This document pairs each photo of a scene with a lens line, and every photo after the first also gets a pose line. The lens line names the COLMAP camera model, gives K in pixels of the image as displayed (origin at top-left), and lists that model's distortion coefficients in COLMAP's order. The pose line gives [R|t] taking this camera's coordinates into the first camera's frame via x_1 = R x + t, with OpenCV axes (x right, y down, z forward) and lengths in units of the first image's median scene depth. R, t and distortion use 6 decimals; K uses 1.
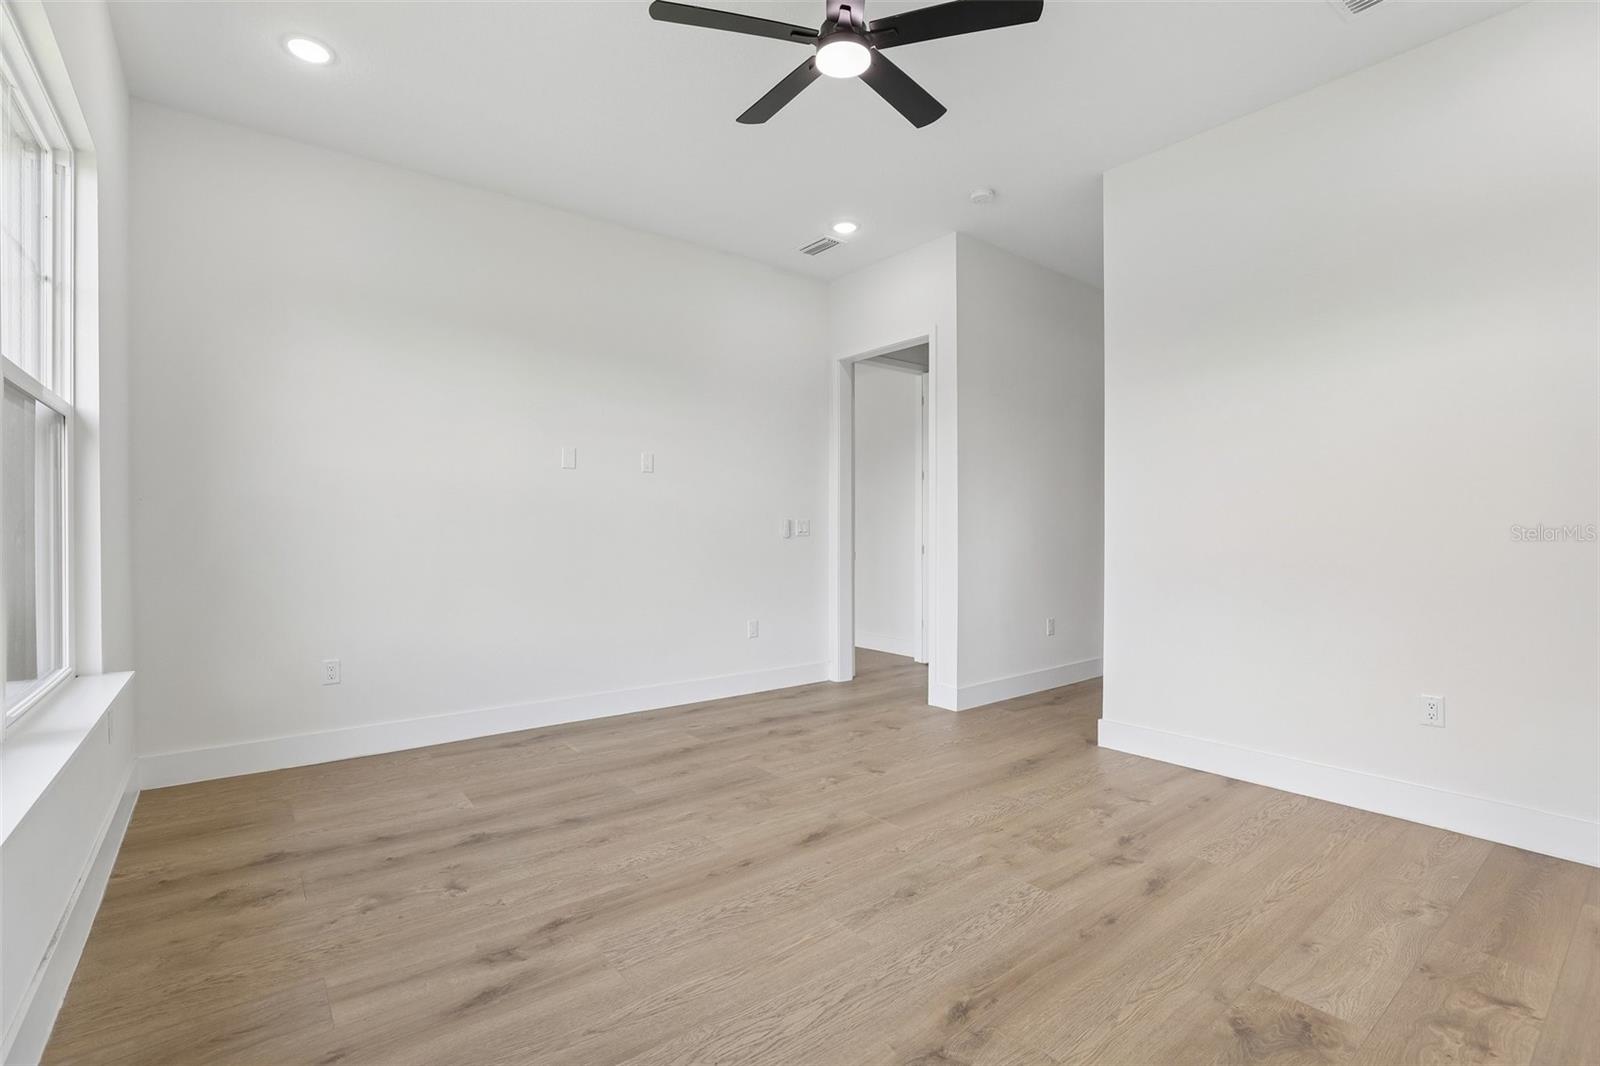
lens RADIAL K [[736.8, 0, 806.8], [0, 736.8, 537.0], [0, 0, 1]] dist [-0.039545, 0.010497]
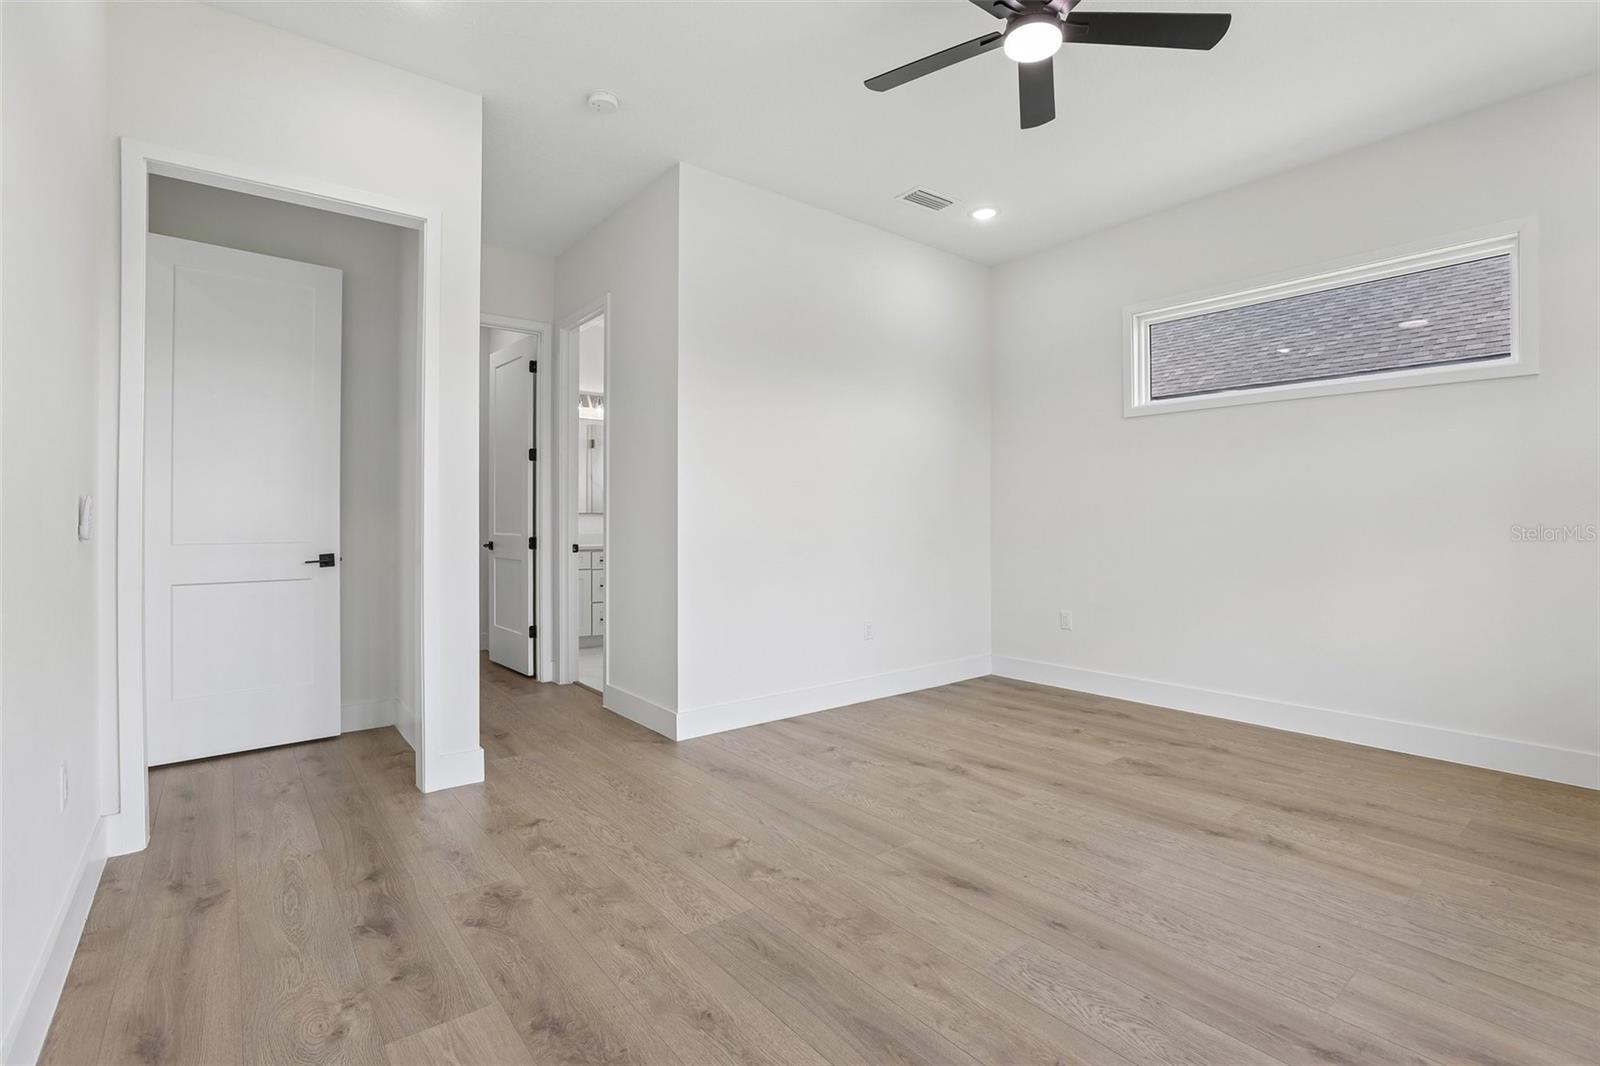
lens RADIAL K [[736.8, 0, 788.8], [0, 736.8, 525.3], [0, 0, 1]] dist [-0.039545, 0.010497]
pose [[-0.001627, -0.005247, 0.999985, -0.798235], [0.010768, 0.999928, 0.005265, -0.010942], [-0.999941, 0.010777, -0.001570, 1.153631]]
